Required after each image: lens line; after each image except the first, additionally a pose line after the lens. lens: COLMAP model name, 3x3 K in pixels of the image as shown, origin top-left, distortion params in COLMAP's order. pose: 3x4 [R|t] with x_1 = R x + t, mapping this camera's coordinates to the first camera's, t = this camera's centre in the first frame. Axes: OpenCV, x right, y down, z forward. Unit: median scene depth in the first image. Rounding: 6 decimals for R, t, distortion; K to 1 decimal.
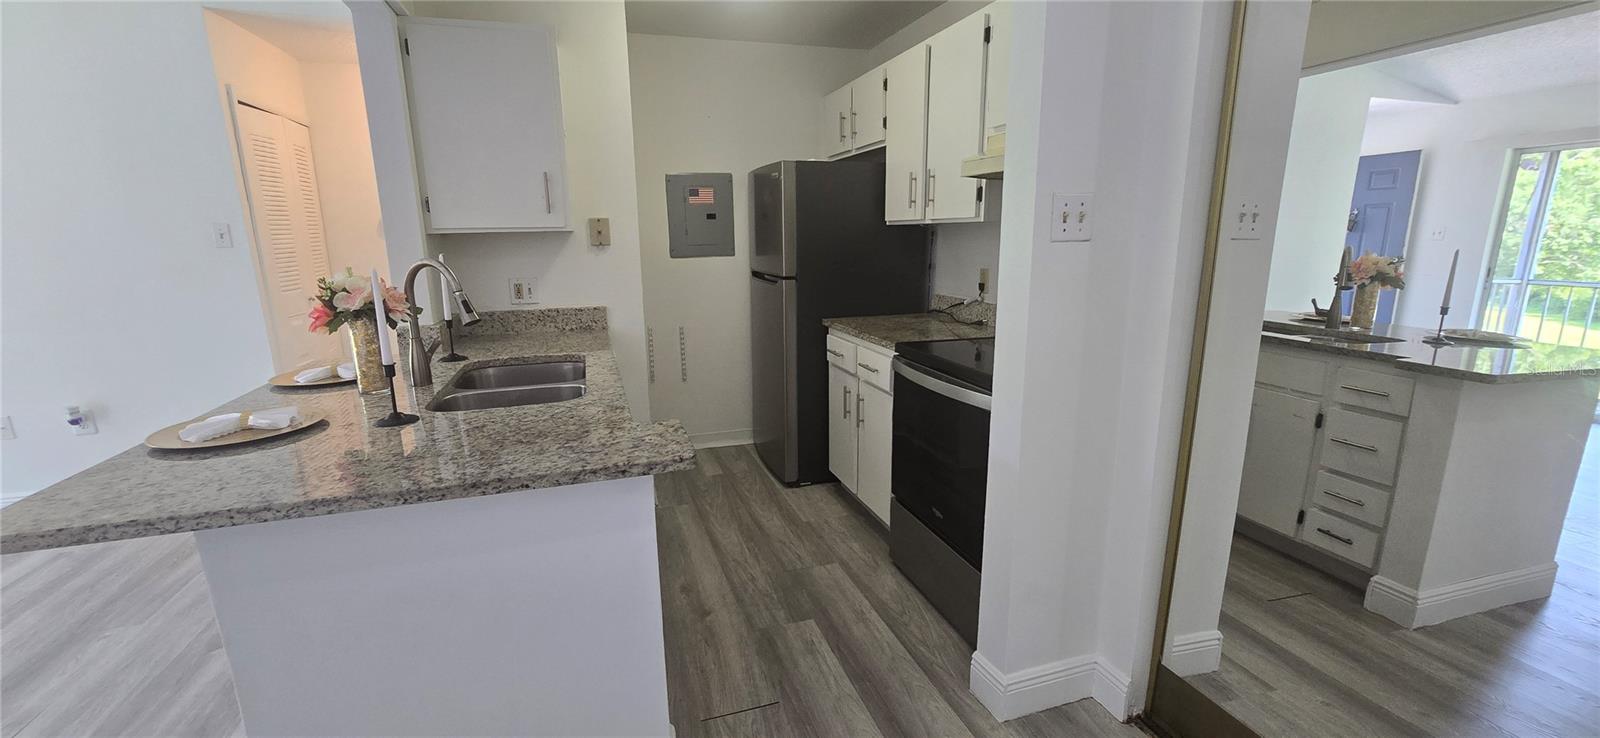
lens RADIAL K [[652.6, 0, 794.9], [0, 652.6, 376.5], [0, 0, 1]] dist [-0.001467, 0.000097]
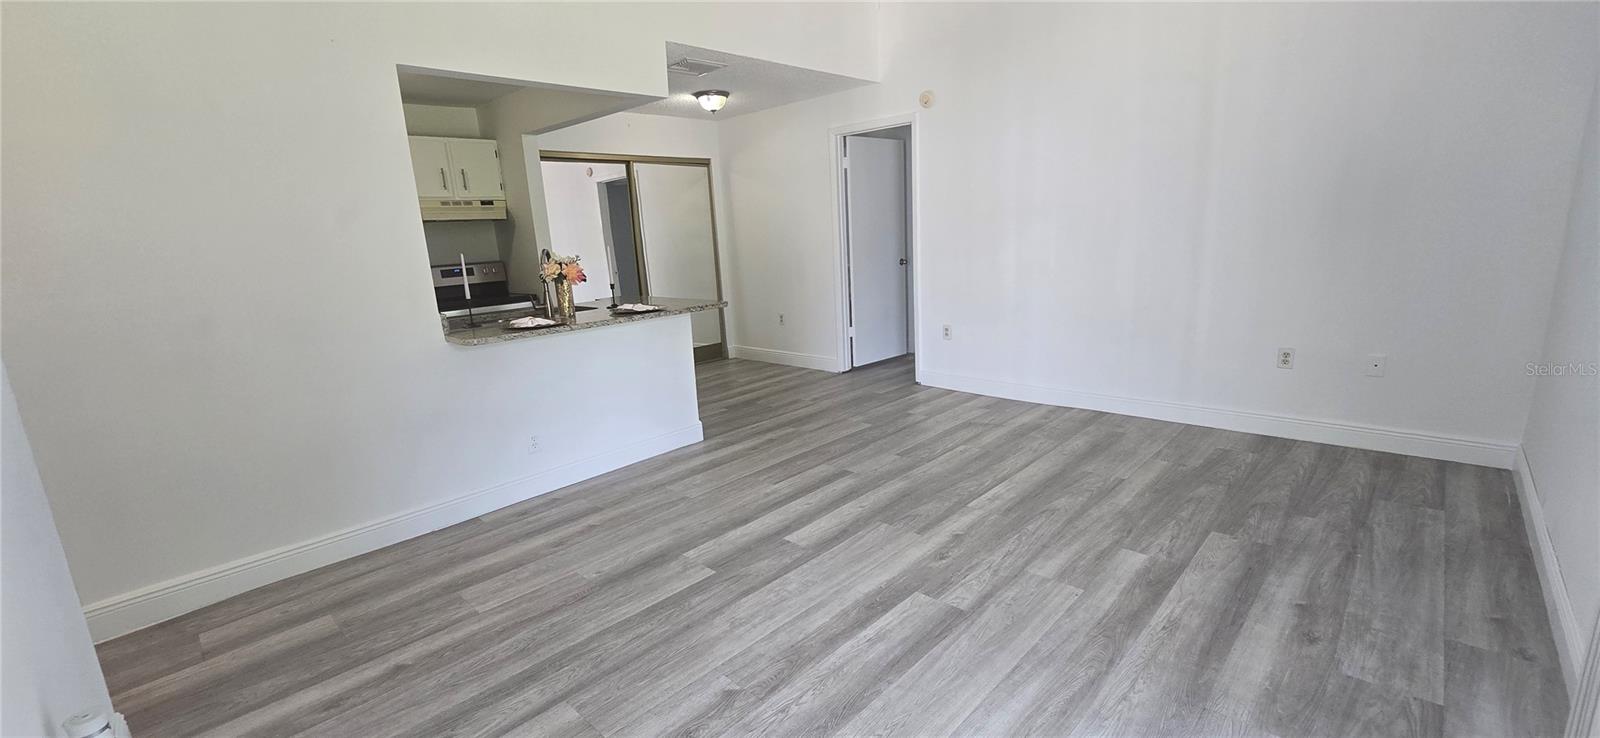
lens RADIAL K [[652.6, 0, 794.9], [0, 652.6, 376.5], [0, 0, 1]] dist [-0.001467, 0.000097]
pose [[-0.481853, -0.154605, 0.862505, -1.763328], [0.245821, 0.920934, 0.302410, -0.152167], [-0.841064, 0.357739, -0.405750, 0.854314]]
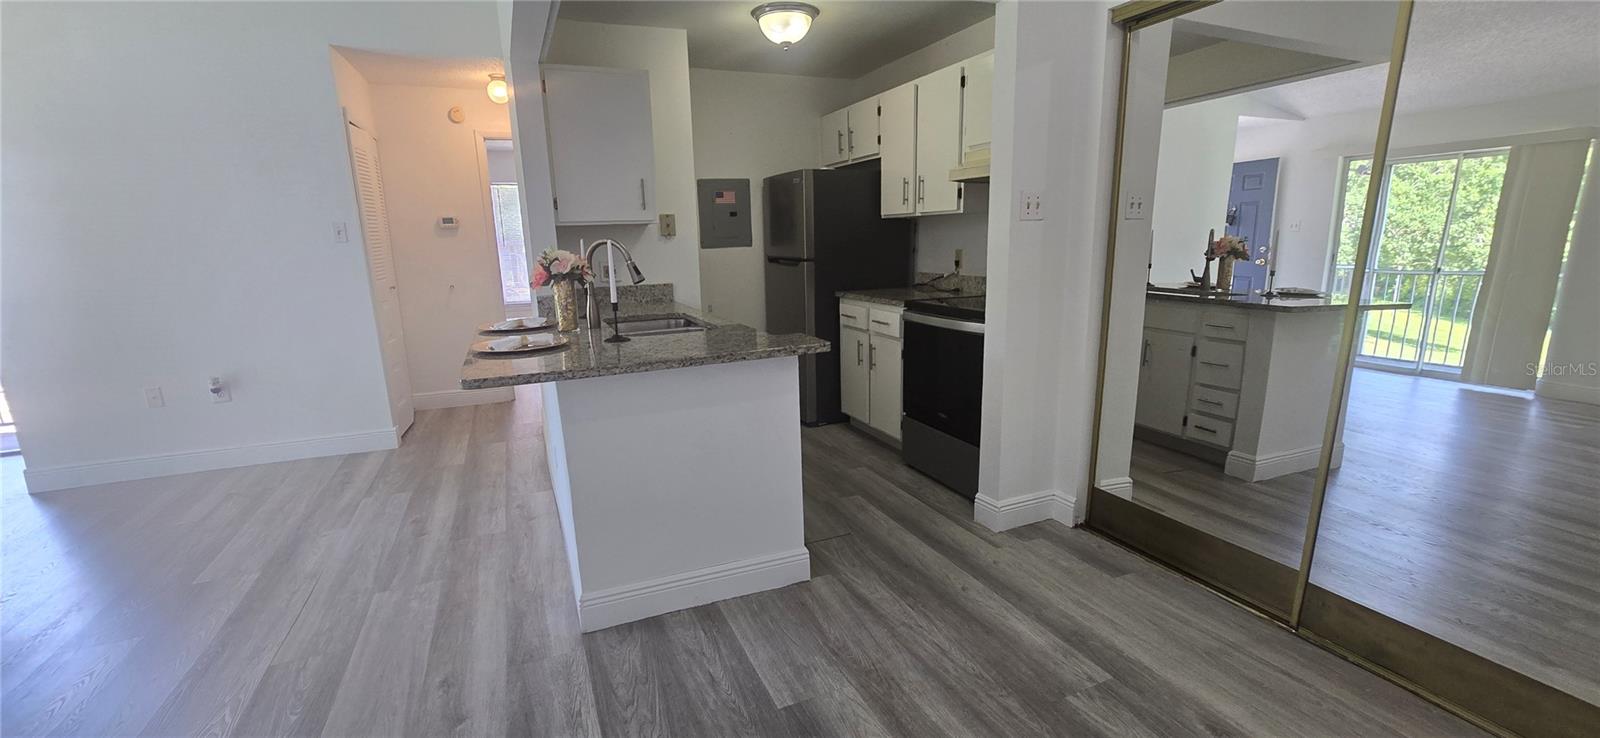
lens RADIAL K [[659.2, 0, 797.5], [0, 659.2, 381.0], [0, 0, 1]] dist [-0.001478, -0.000032]
pose [[0.994486, -0.033940, 0.099225, -0.192288], [0.034257, 0.999412, -0.001499, 0.100870], [-0.099116, 0.004890, 0.995064, -0.330051]]
